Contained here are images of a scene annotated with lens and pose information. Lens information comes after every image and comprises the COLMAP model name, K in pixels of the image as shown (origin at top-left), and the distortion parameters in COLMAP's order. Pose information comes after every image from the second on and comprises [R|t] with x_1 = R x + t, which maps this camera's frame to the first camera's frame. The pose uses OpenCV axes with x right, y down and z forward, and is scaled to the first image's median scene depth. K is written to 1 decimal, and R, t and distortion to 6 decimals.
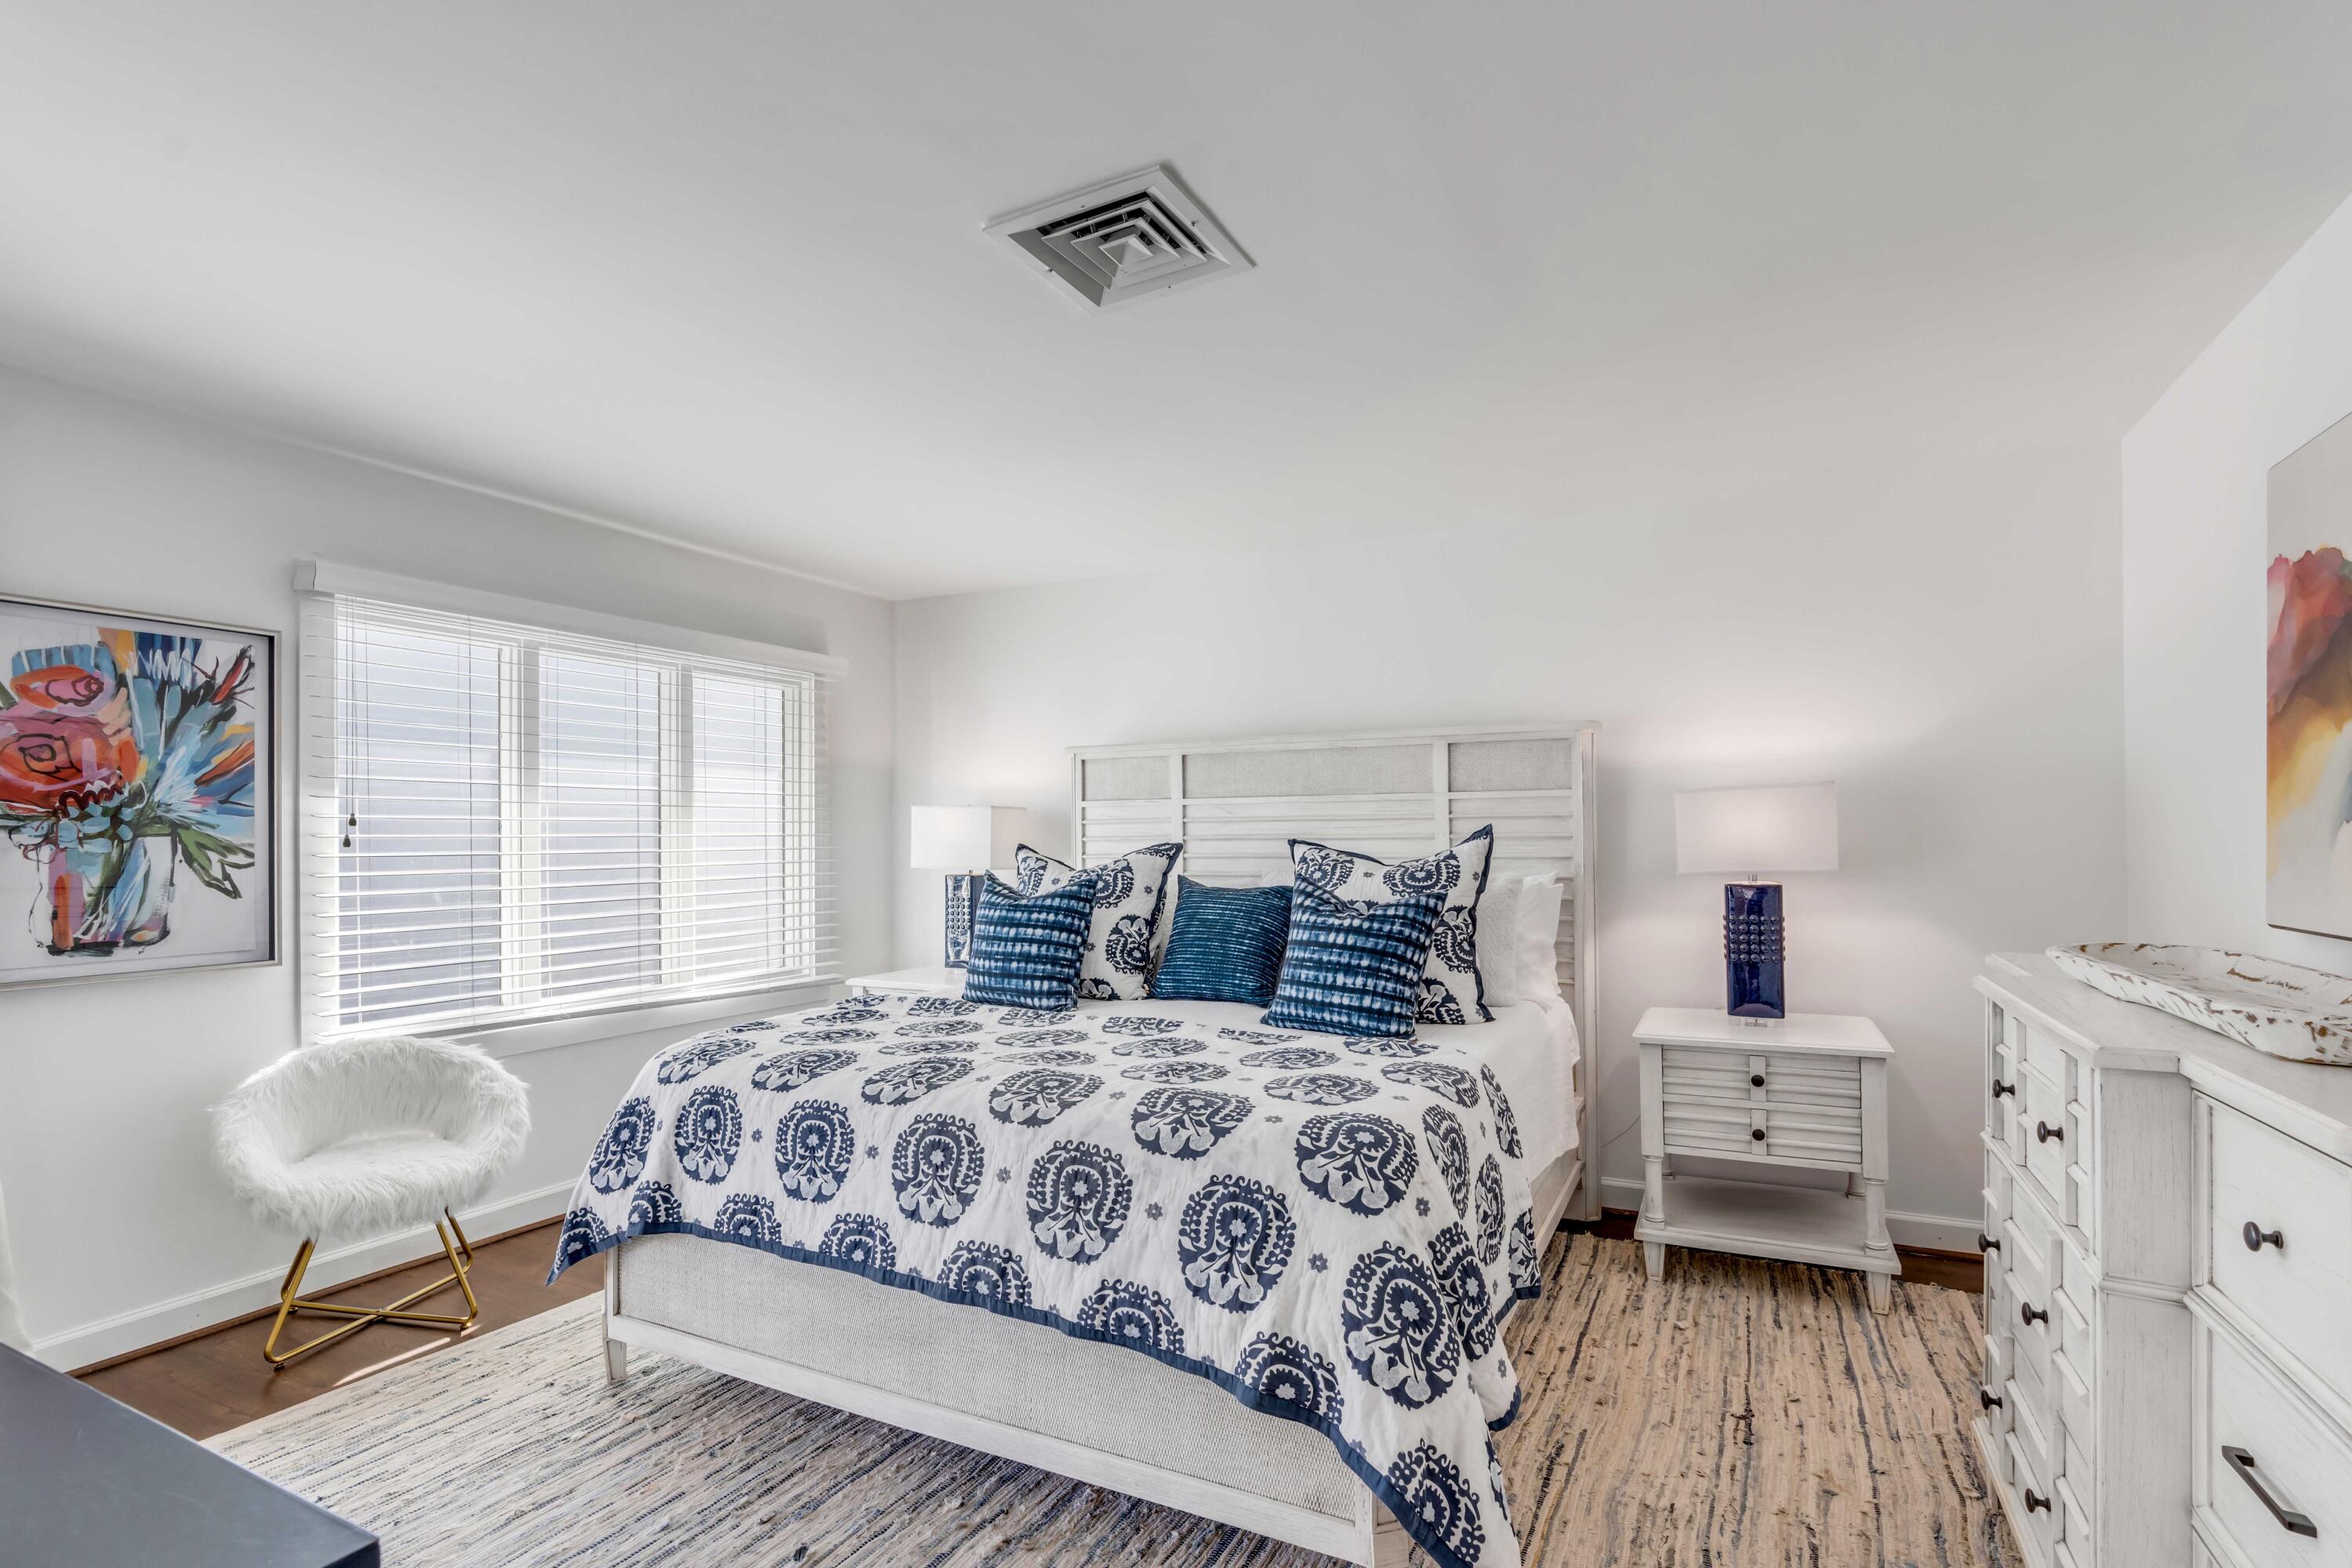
lens RADIAL K [[1072.9, 0, 1223.1], [0, 1072.9, 824.8], [0, 0, 1]] dist [-0.006098, -0.000396]
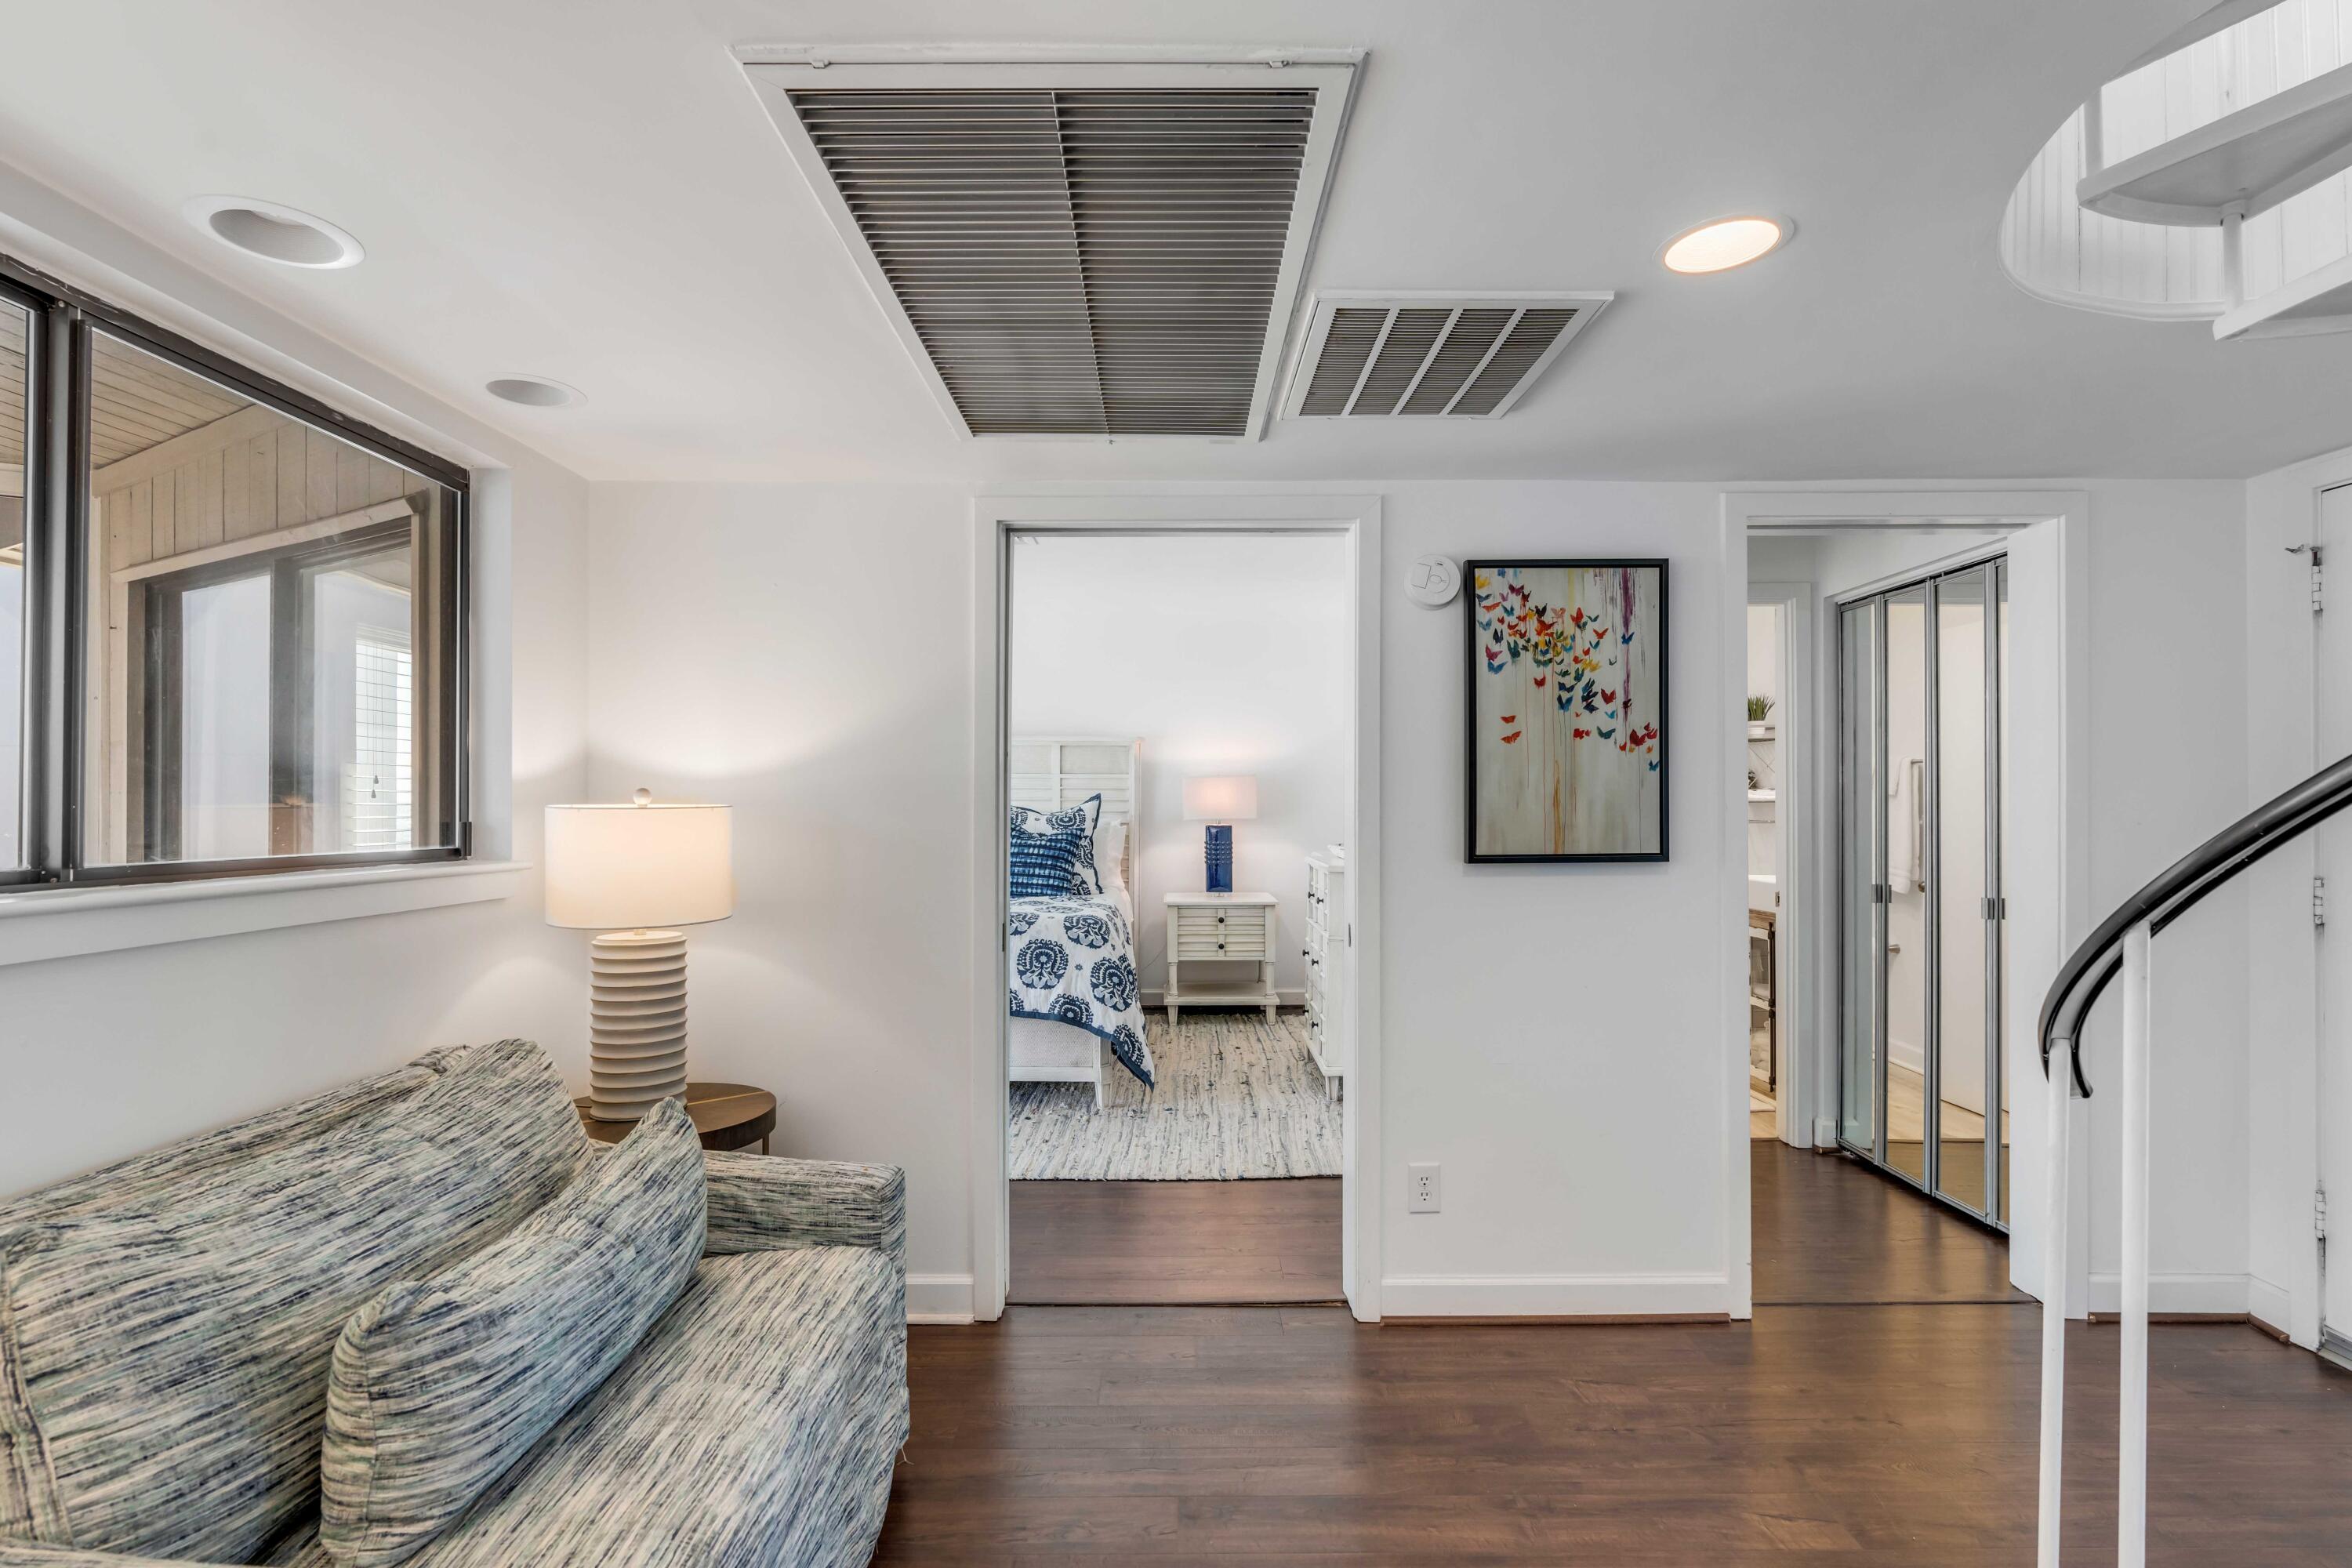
lens RADIAL K [[1072.9, 0, 1183.1], [0, 1072.9, 801.9], [0, 0, 1]] dist [-0.006098, -0.000396]
pose [[0.895276, 0.010519, 0.445387, -0.511103], [-0.015188, 0.999861, 0.006915, -0.000541], [-0.445252, -0.012956, 0.895312, -0.849999]]
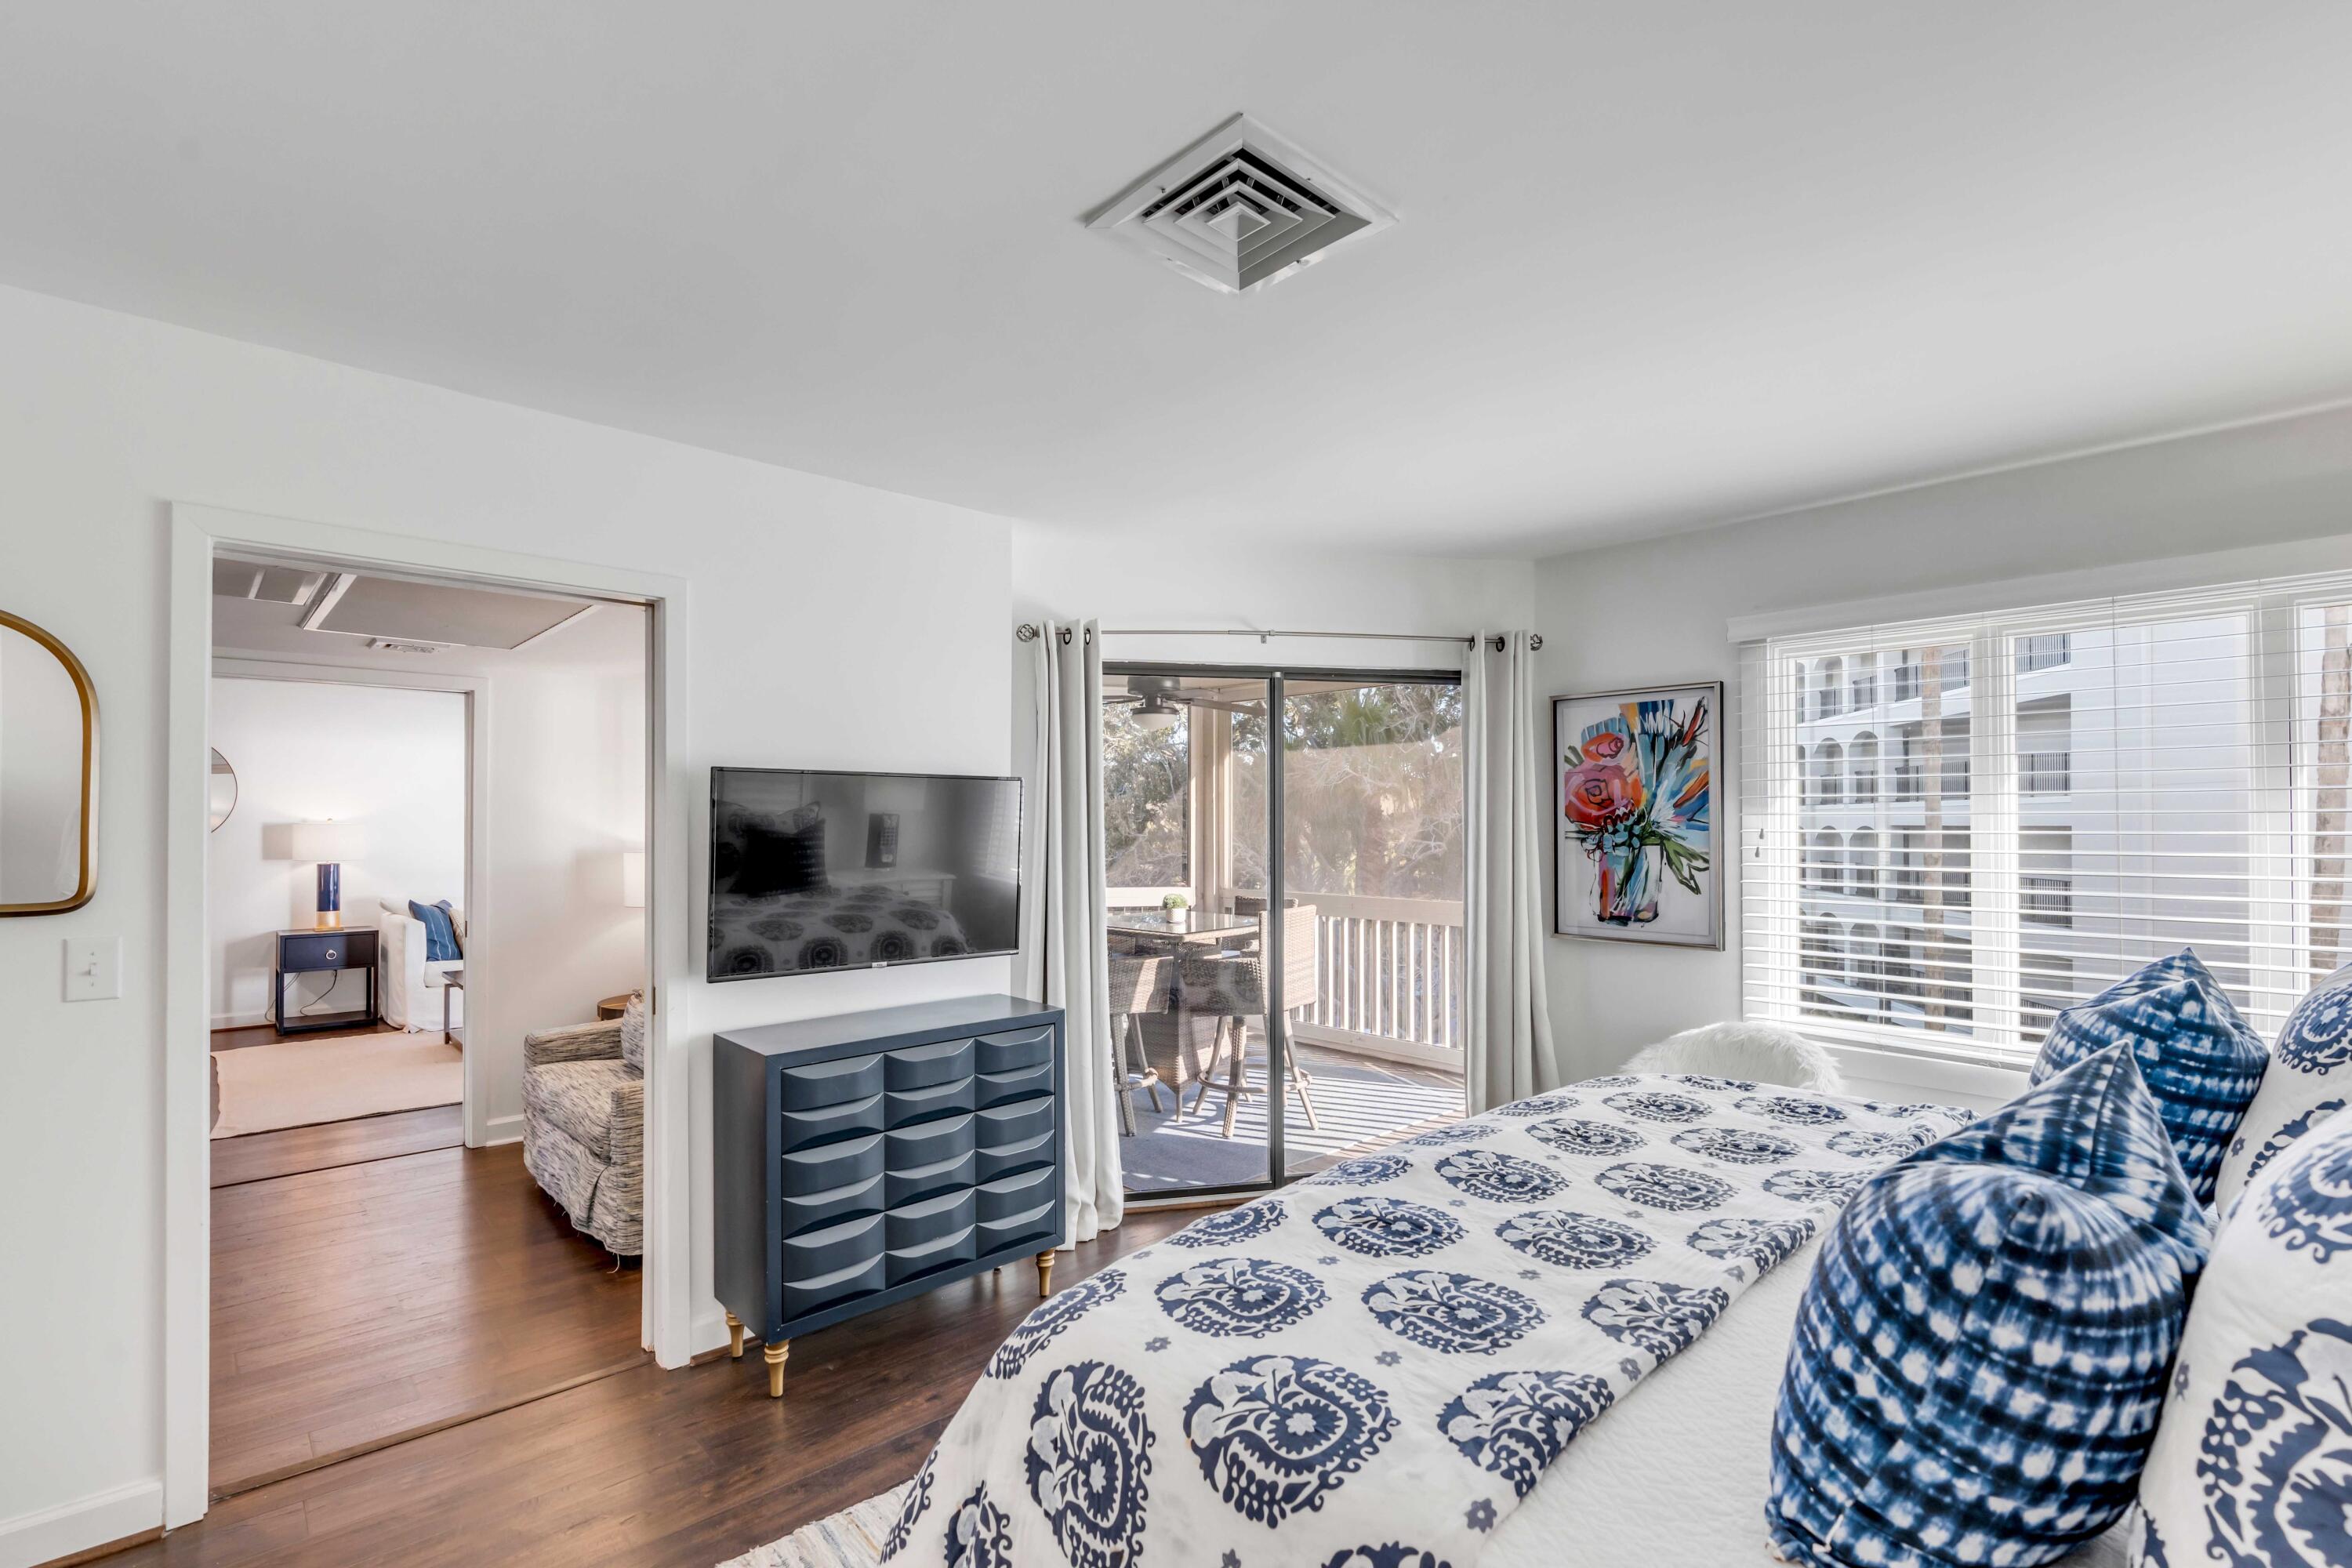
lens RADIAL K [[1072.9, 0, 1160.0], [0, 1072.9, 806.4], [0, 0, 1]] dist [-0.006098, -0.000396]
pose [[-0.373046, -0.004804, -0.927800, 0.547049], [0.016566, 0.999793, -0.011838, -0.034386], [0.927665, -0.019785, -0.372889, 0.919876]]
